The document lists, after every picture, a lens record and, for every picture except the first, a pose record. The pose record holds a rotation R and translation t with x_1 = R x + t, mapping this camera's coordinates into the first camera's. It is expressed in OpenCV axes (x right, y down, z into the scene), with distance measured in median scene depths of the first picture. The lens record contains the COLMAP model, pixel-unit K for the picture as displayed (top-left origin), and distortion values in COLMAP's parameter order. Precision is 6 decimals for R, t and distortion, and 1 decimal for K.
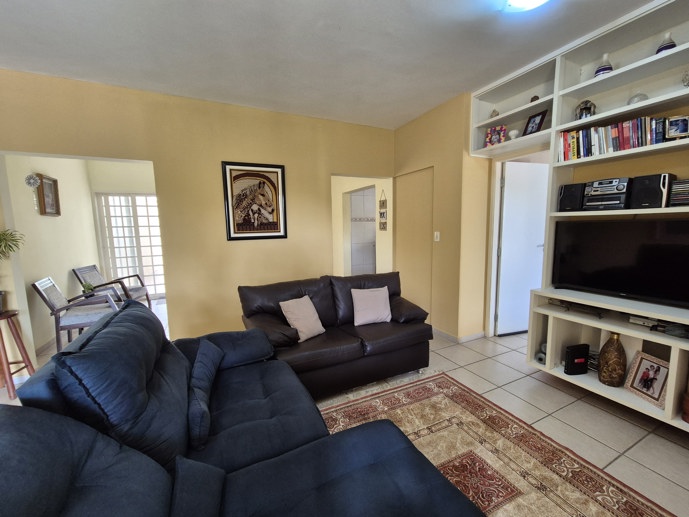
lens RADIAL K [[283.2, 0, 344.5], [0, 283.2, 258.5], [0, 0, 1]] dist [-0.000939, 0.000335]
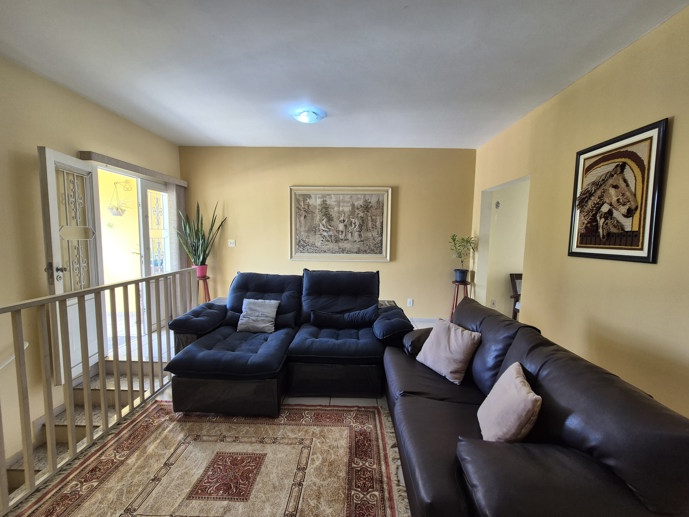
lens RADIAL K [[283.2, 0, 344.5], [0, 283.2, 258.5], [0, 0, 1]] dist [-0.000939, 0.000335]
pose [[-0.455784, 0.087634, -0.885766, 0.797739], [-0.109924, 0.981982, 0.153716, -0.159223], [0.883277, 0.167428, -0.437939, 1.198244]]
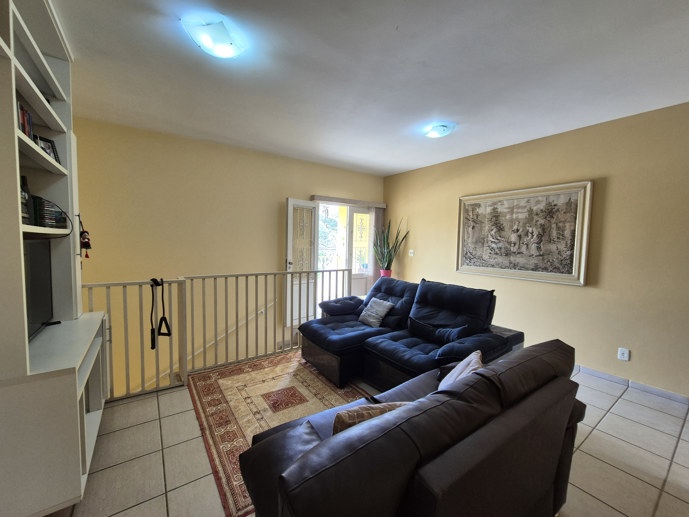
lens RADIAL K [[283.2, 0, 344.5], [0, 283.2, 258.5], [0, 0, 1]] dist [-0.000939, 0.000335]
pose [[-0.985810, 0.009066, -0.167621, 0.268848], [-0.021206, 0.983815, 0.177929, -0.225905], [0.166521, 0.178959, -0.969662, 1.763160]]
